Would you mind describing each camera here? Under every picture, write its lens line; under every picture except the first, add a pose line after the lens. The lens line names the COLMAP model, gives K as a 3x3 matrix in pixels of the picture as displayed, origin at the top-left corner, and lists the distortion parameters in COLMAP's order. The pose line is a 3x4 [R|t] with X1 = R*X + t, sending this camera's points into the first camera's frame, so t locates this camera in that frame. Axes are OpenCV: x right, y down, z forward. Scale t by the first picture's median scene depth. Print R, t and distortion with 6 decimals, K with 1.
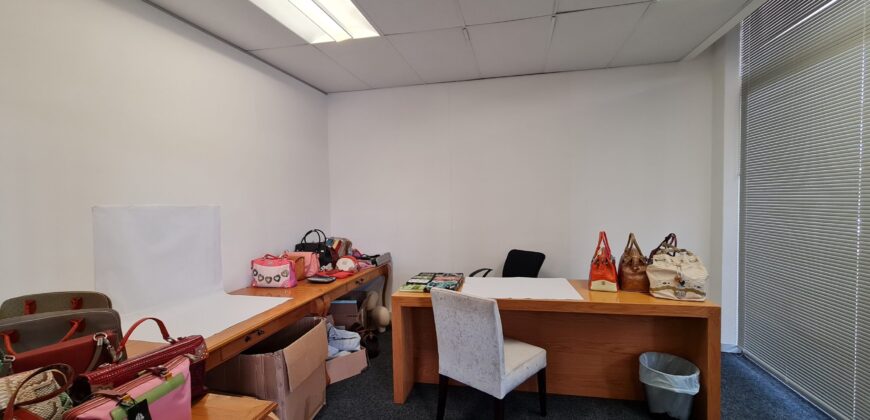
lens RADIAL K [[353.5, 0, 443.3], [0, 353.5, 210.7], [0, 0, 1]] dist [-0.000030, 0.000096]
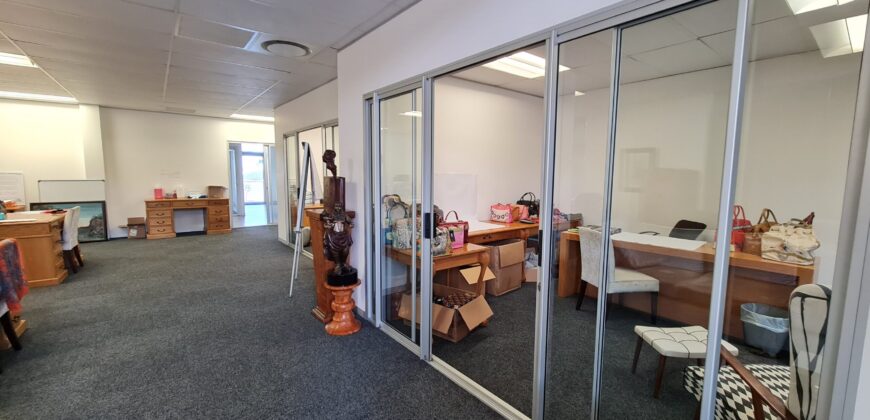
lens RADIAL K [[353.5, 0, 443.3], [0, 353.5, 210.7], [0, 0, 1]] dist [-0.000030, 0.000096]
pose [[0.782383, 0.095125, -0.615490, 0.448163], [-0.050793, 0.994720, 0.089170, 0.020931], [0.620722, -0.038502, 0.783084, -0.665540]]
